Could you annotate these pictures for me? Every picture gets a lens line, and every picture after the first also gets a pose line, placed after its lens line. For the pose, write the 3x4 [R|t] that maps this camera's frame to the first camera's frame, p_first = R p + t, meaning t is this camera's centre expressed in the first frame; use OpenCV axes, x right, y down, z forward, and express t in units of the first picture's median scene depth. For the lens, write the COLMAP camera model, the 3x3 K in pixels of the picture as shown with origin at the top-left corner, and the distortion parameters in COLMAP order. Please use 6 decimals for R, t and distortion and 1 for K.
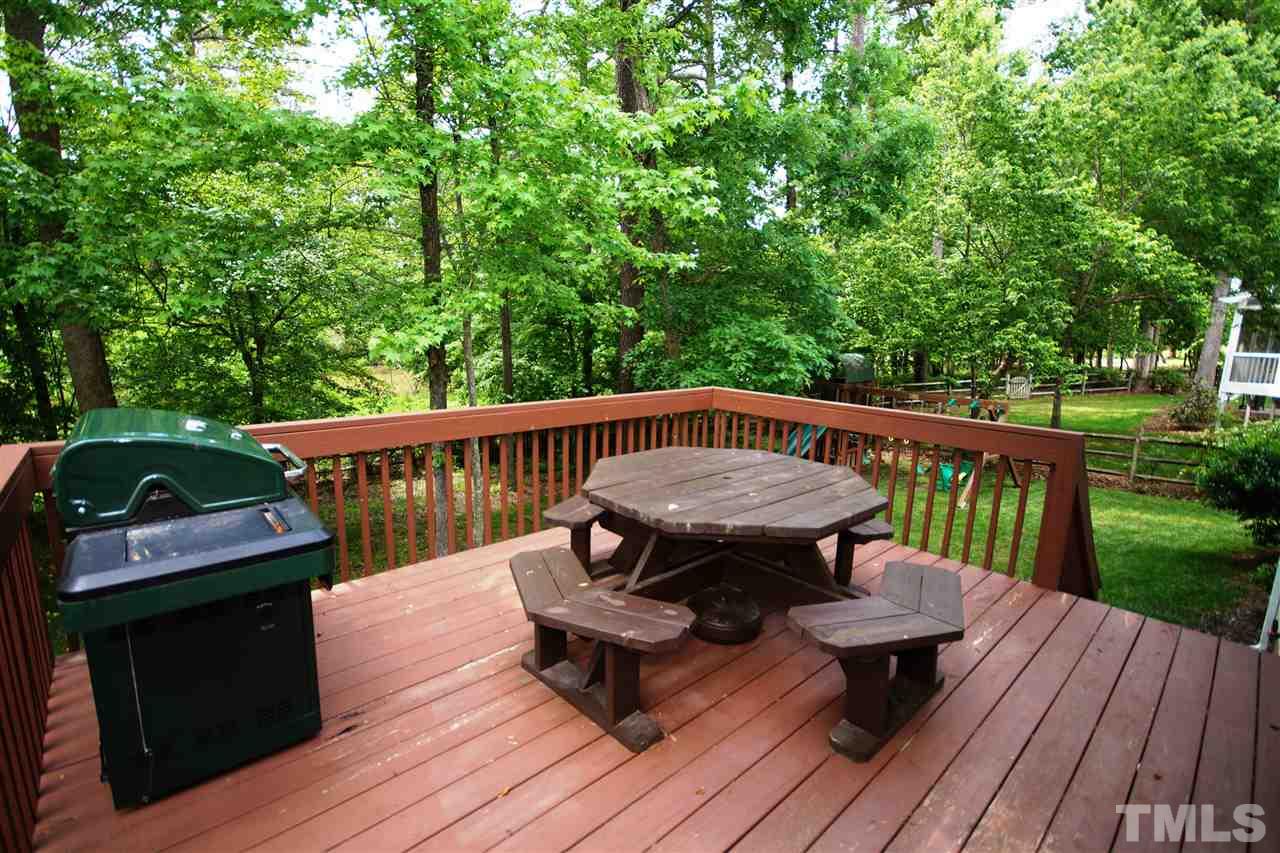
lens RADIAL K [[567.8, 0, 628.0], [0, 567.8, 427.8], [0, 0, 1]] dist [0.024367, -0.019186]
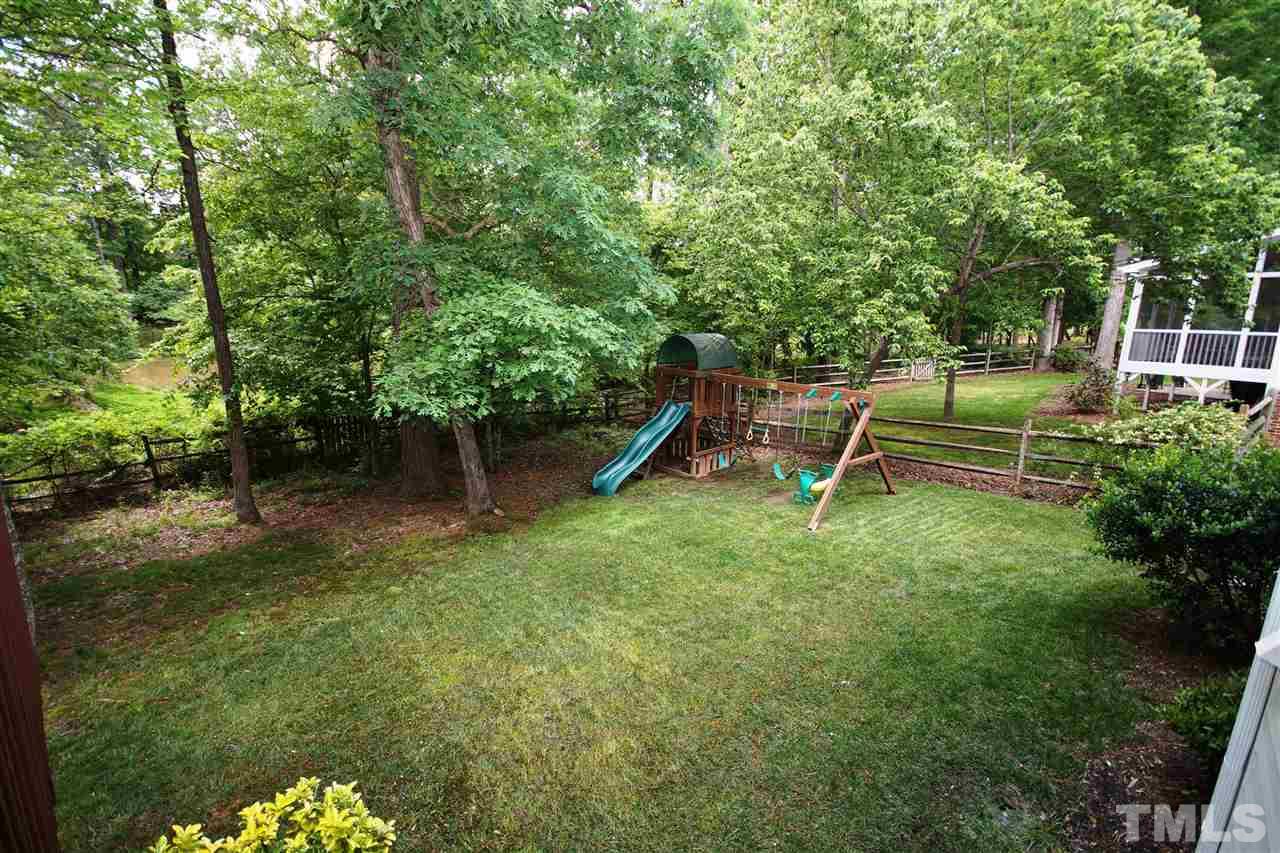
lens RADIAL K [[567.8, 0, 628.0], [0, 567.8, 427.8], [0, 0, 1]] dist [0.024367, -0.019186]
pose [[0.995241, -0.023548, 0.094554, 0.256328], [0.020506, 0.999245, 0.033013, -0.030724], [-0.095260, -0.030917, 0.994972, 0.244574]]
